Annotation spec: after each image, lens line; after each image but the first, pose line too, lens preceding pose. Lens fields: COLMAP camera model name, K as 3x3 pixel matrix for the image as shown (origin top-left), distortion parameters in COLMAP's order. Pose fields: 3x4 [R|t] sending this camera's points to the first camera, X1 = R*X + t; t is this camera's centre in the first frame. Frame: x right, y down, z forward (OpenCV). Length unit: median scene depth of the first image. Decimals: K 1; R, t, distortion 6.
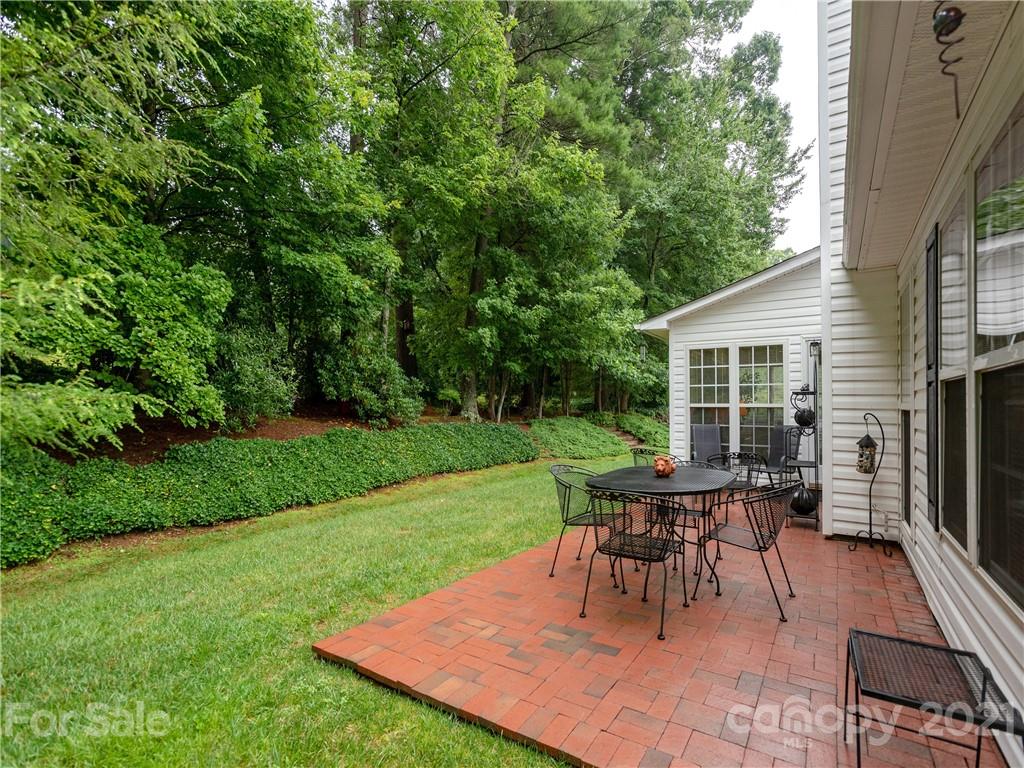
lens RADIAL K [[501.0, 0, 512.0], [0, 501.0, 384.0], [0, 0, 1]] dist [-0.001113, -0.000110]
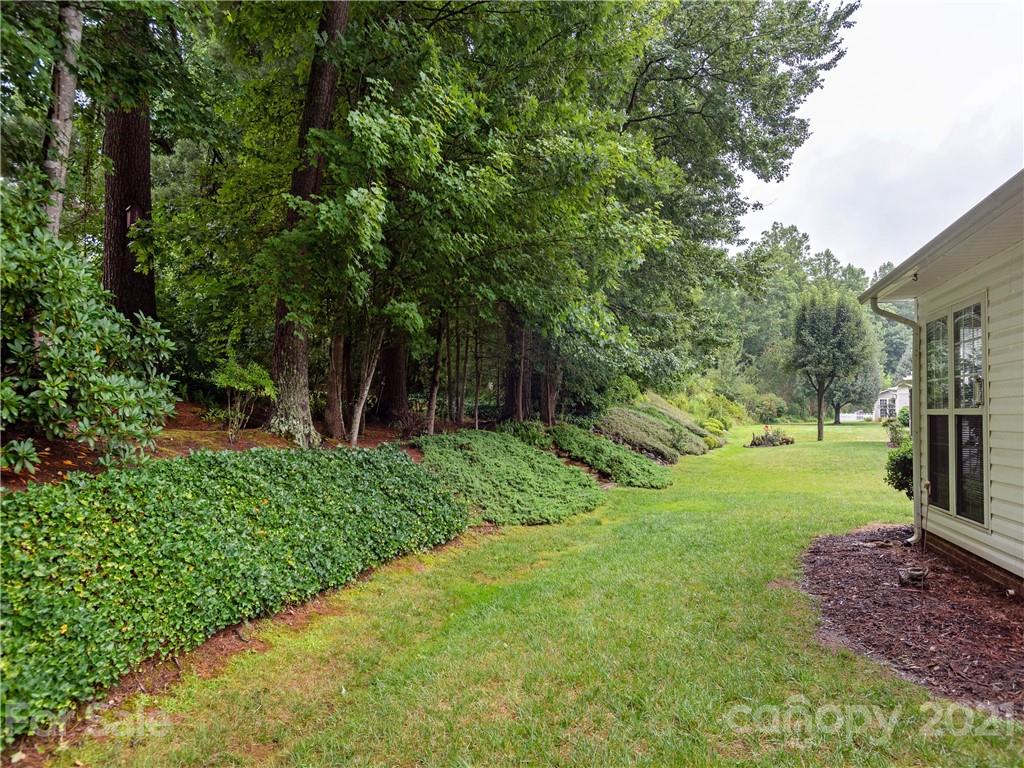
lens RADIAL K [[676.7, 0, 512.0], [0, 676.7, 384.0], [0, 0, 1]] dist [-0.016169, 0.004992]
pose [[0.955386, 0.026932, 0.294130, -0.079373], [-0.028074, 0.999606, -0.000337, 0.022272], [-0.294023, -0.007935, 0.955765, 0.429702]]
